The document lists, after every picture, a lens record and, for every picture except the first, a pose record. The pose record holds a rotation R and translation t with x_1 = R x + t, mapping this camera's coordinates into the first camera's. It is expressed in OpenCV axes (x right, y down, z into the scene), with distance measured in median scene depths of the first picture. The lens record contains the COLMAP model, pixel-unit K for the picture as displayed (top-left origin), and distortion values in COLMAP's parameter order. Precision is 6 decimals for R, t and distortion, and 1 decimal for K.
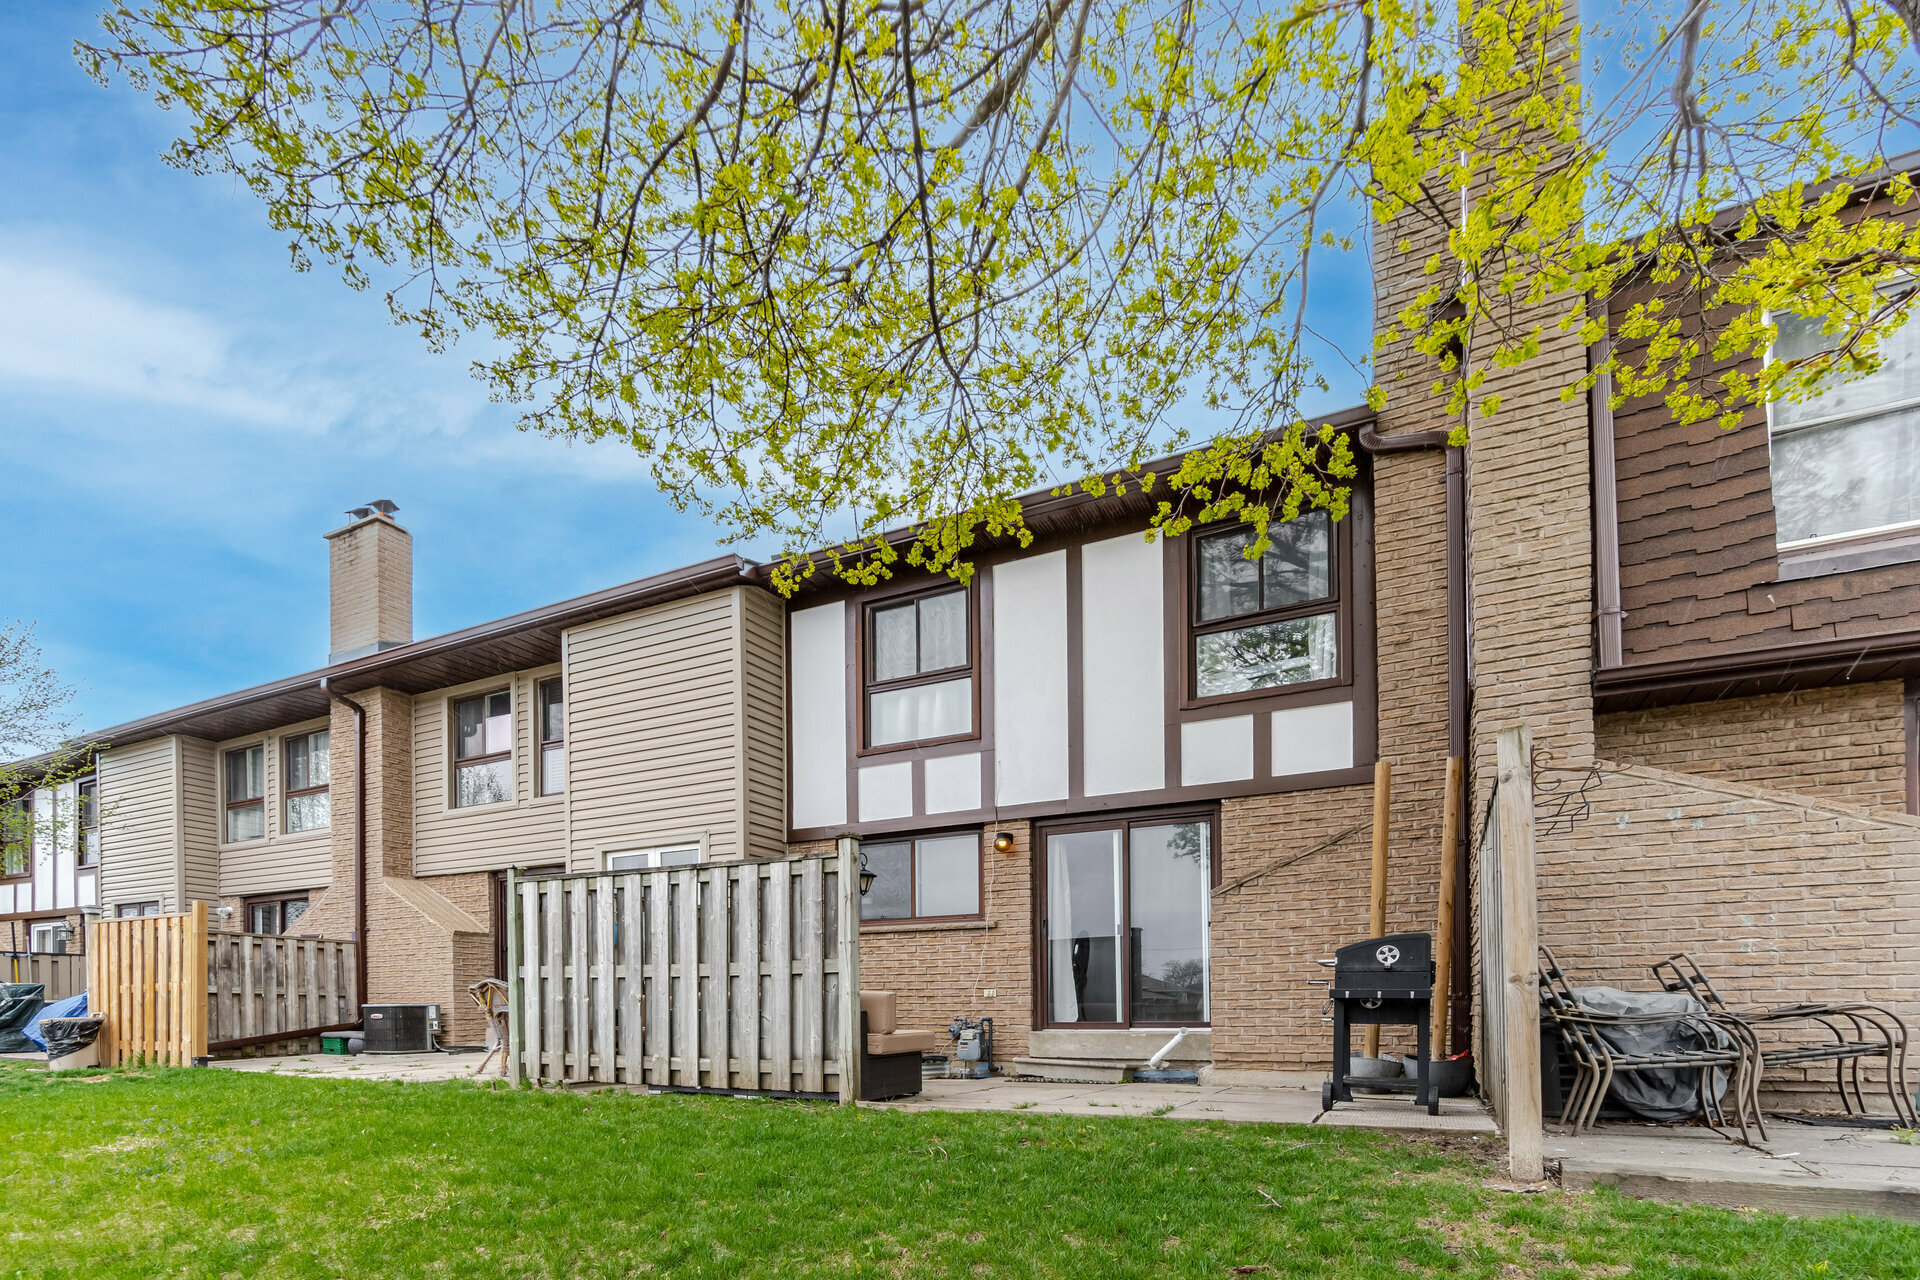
lens RADIAL K [[837.9, 0, 944.8], [0, 837.9, 647.3], [0, 0, 1]] dist [-0.003181, -0.000255]
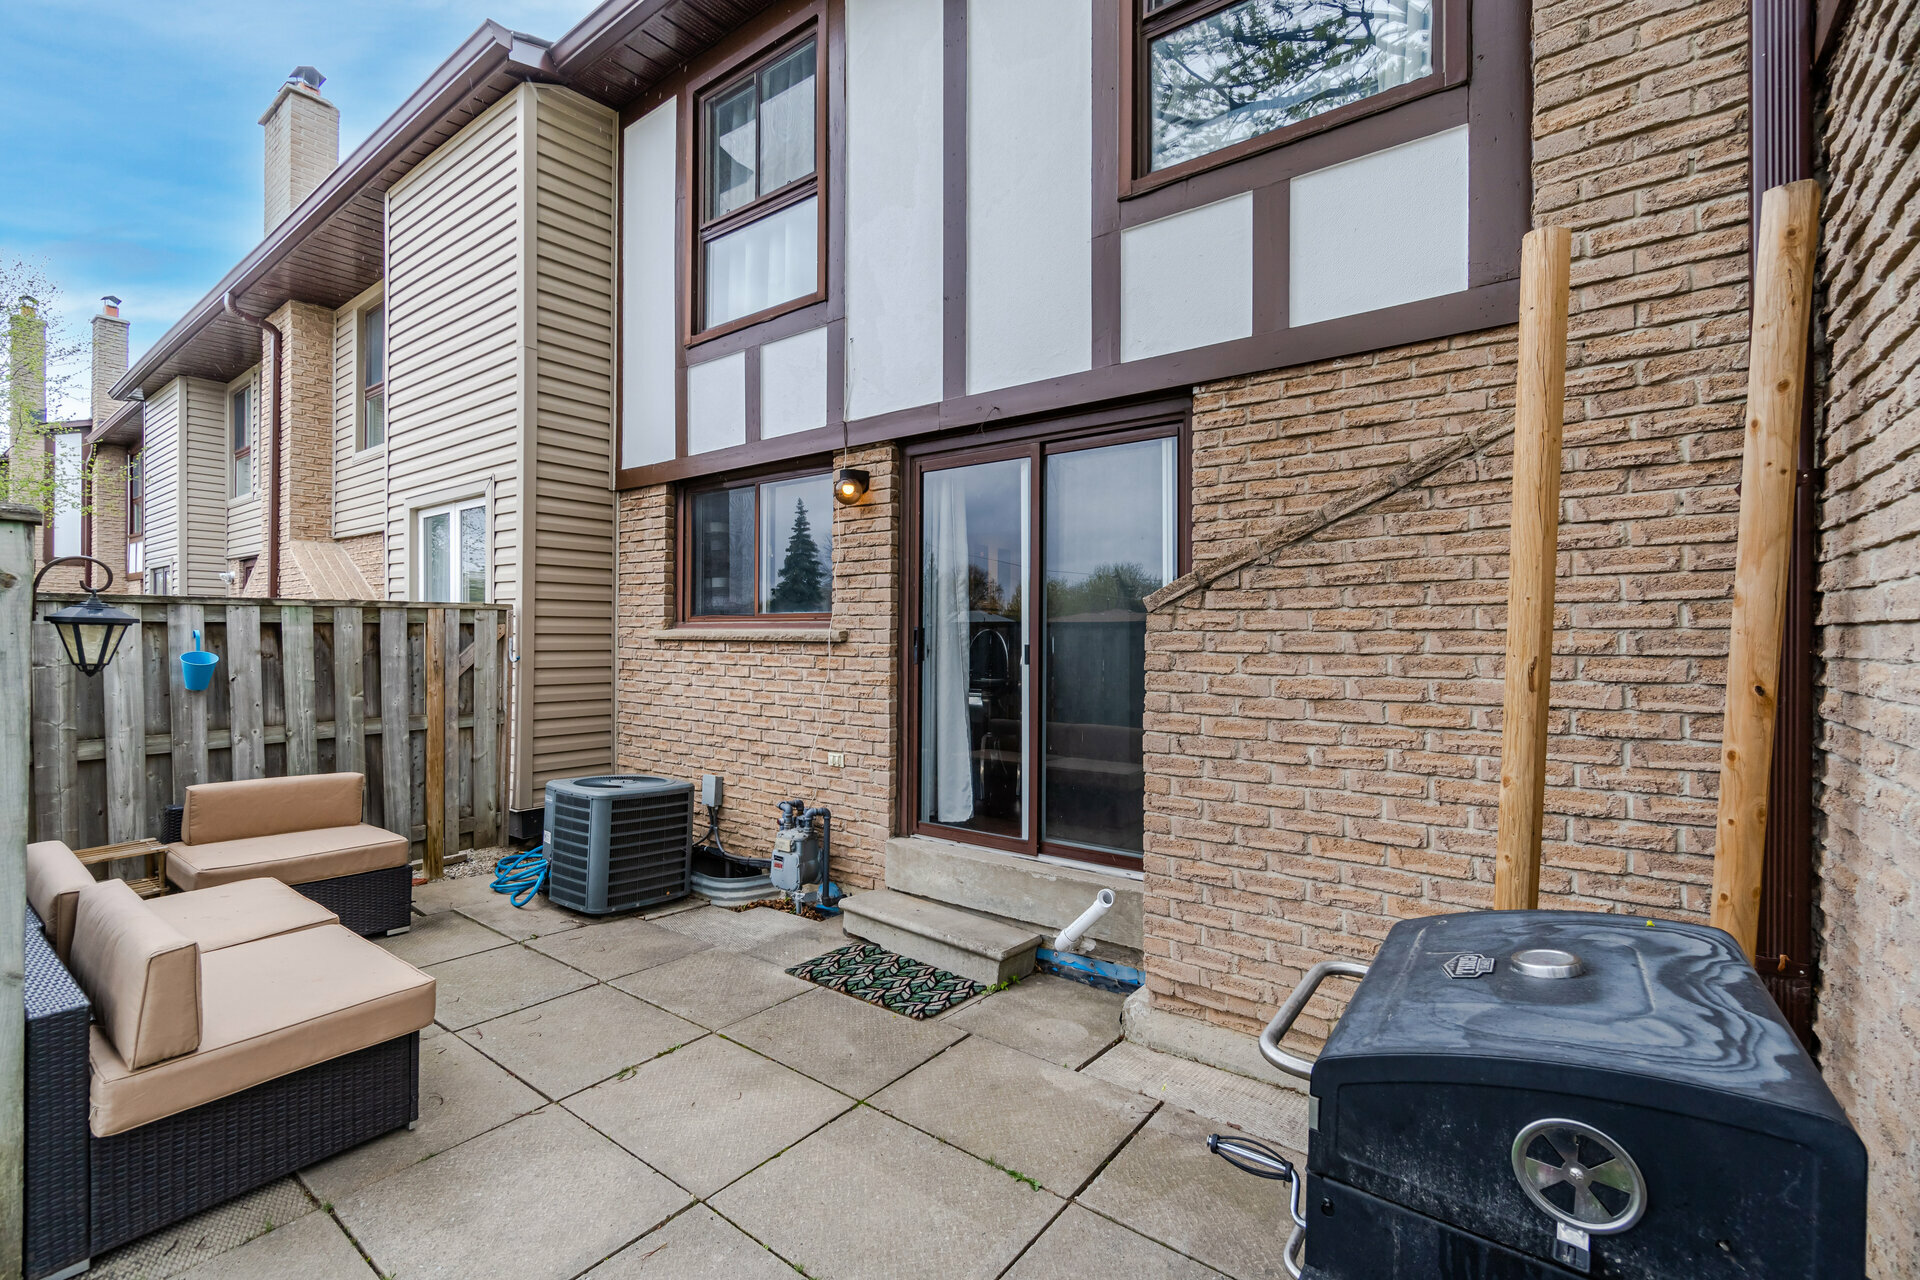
lens RADIAL K [[837.9, 0, 944.8], [0, 837.9, 647.3], [0, 0, 1]] dist [-0.003181, -0.000255]
pose [[0.985394, -0.166964, -0.033488, 0.144824], [0.160009, 0.840535, 0.517589, 0.017868], [-0.058271, -0.515387, 0.854974, 0.411403]]
